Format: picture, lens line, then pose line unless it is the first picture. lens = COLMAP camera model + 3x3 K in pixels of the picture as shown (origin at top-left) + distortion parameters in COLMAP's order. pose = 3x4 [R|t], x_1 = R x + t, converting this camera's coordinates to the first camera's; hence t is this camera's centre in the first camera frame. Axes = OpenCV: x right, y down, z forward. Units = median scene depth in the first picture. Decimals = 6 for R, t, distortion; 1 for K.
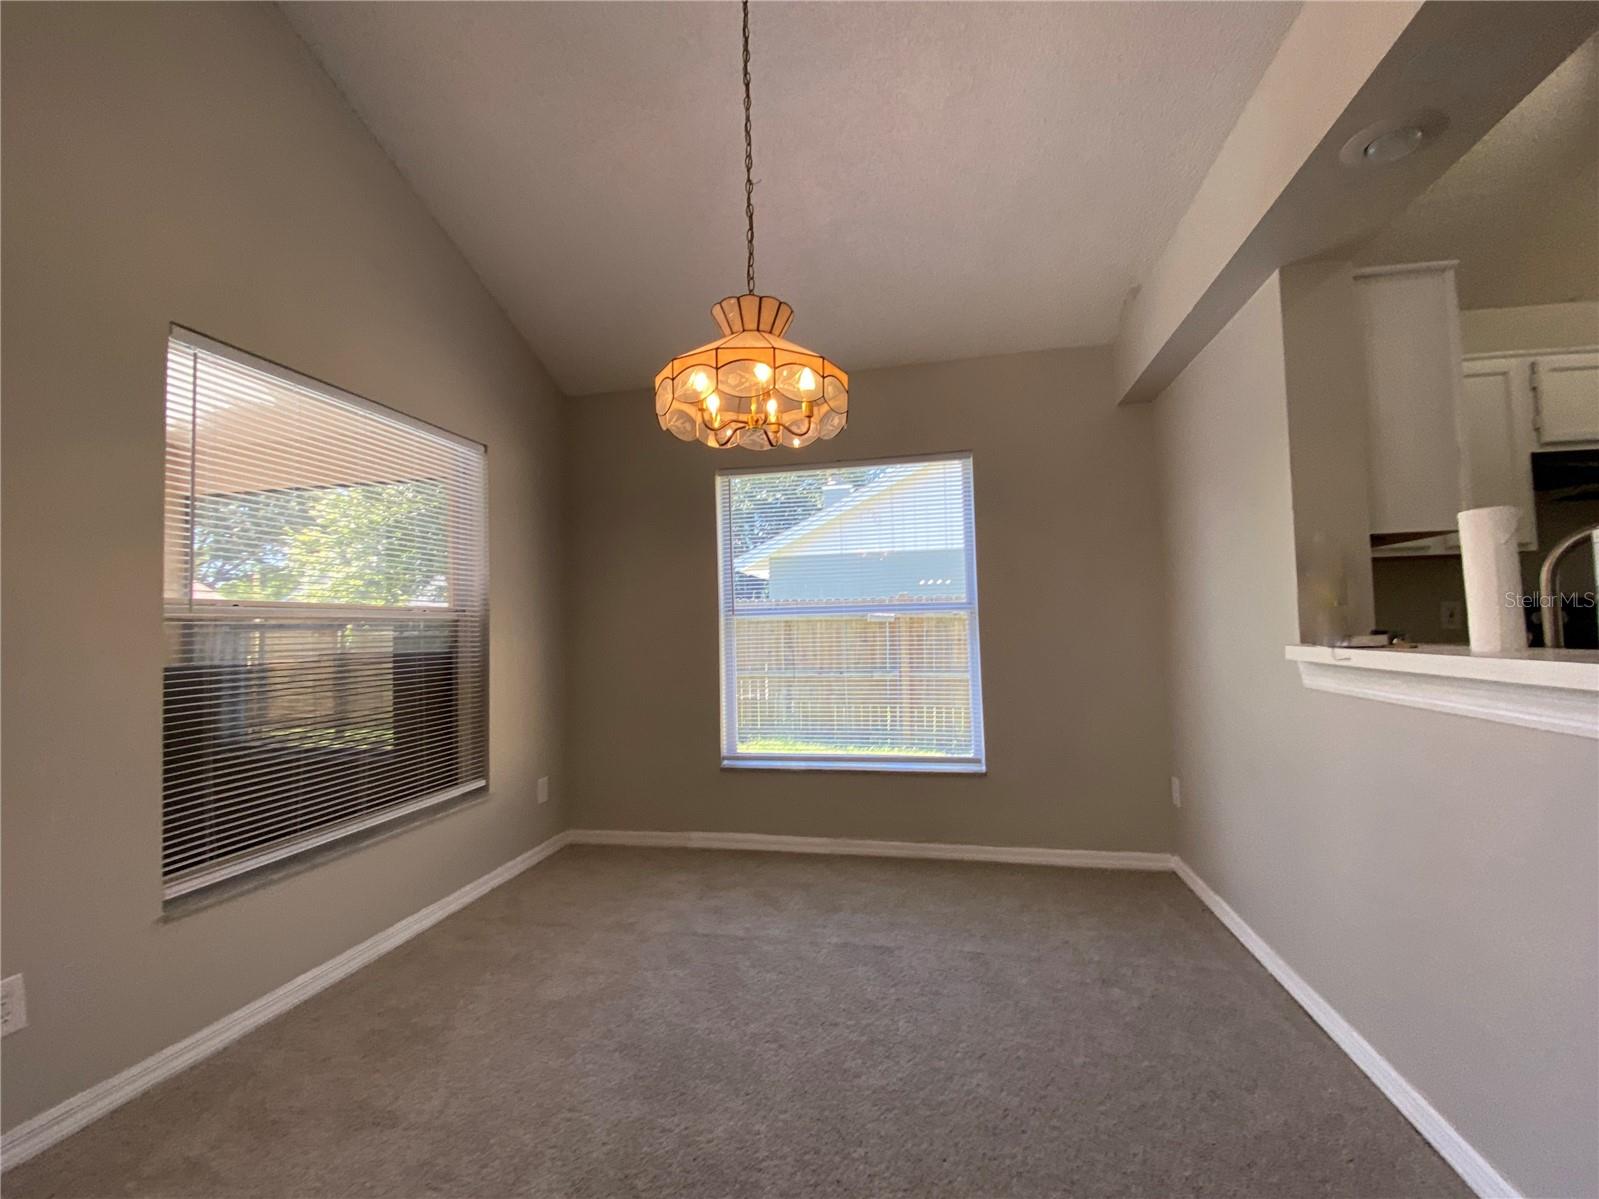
lens RADIAL K [[666.7, 0, 799.5], [0, 666.7, 599.5], [0, 0, 1]] dist [0.105927, -0.049456]
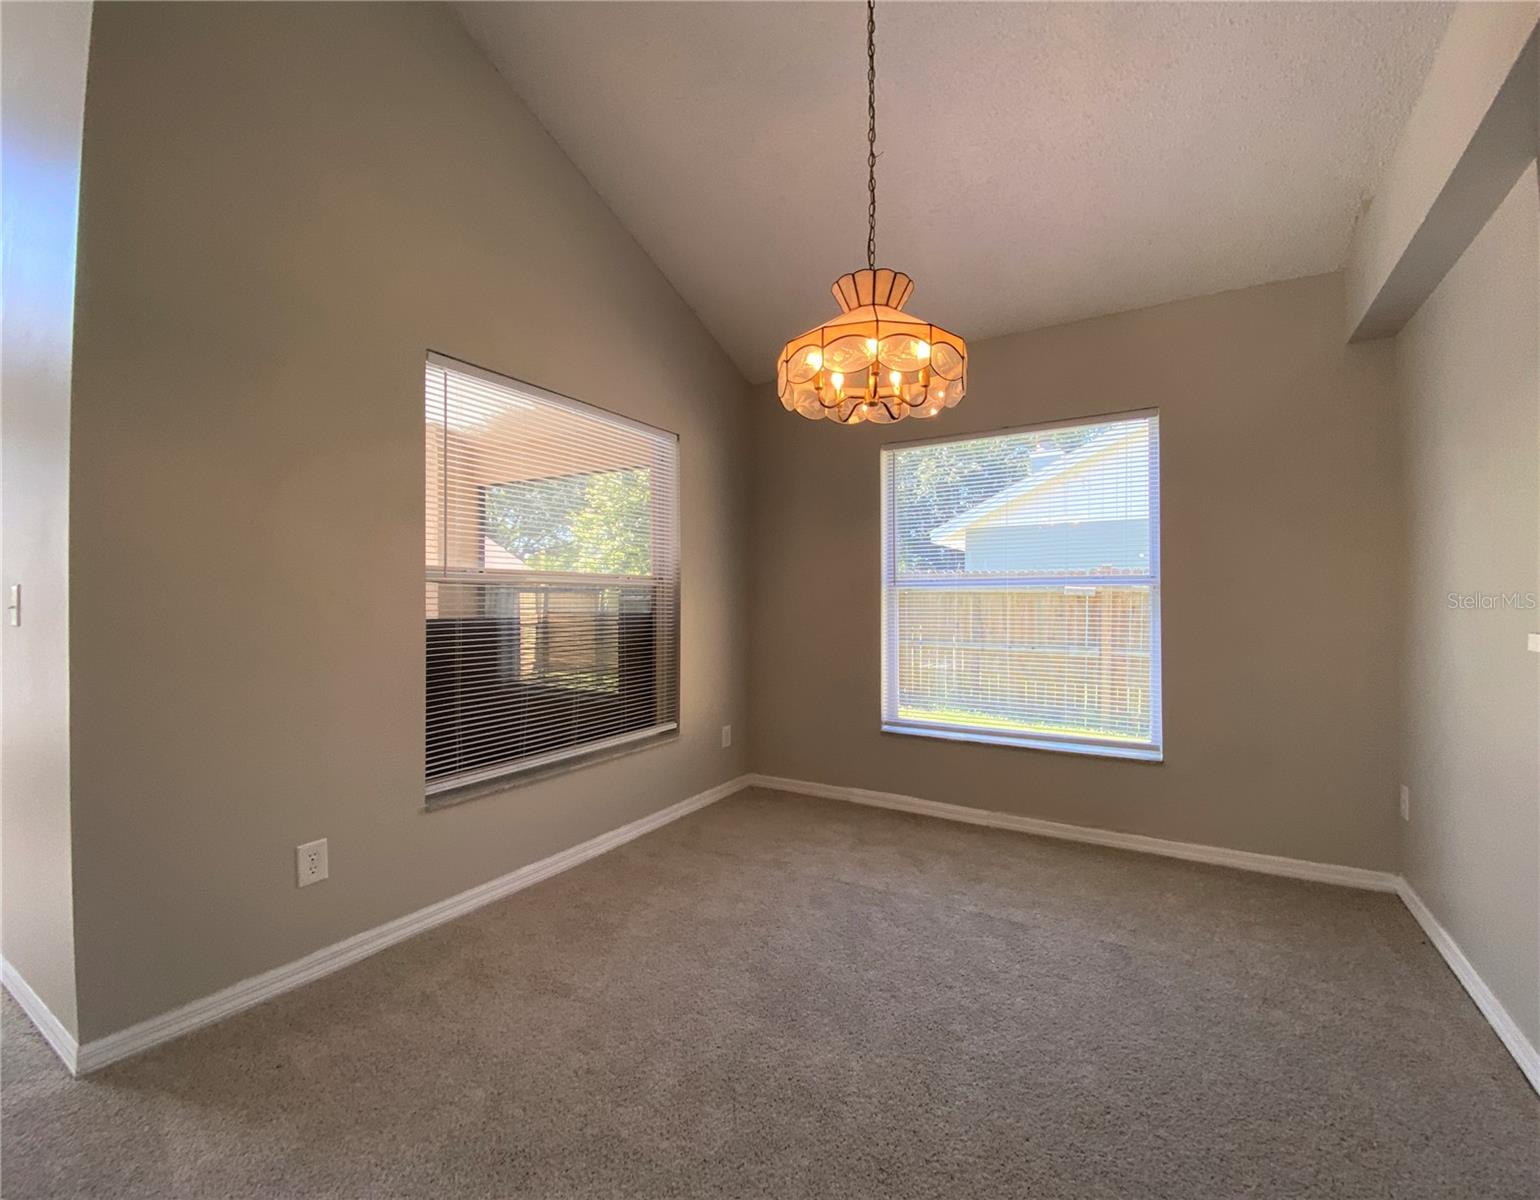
lens RADIAL K [[646.8, 0, 833.8], [0, 646.8, 594.7], [0, 0, 1]] dist [0.087152, -0.034594]
pose [[0.959726, 0.018155, -0.280350, 0.119491], [-0.007918, 0.999261, 0.037607, -0.000379], [0.280826, -0.033872, 0.959161, 0.020219]]
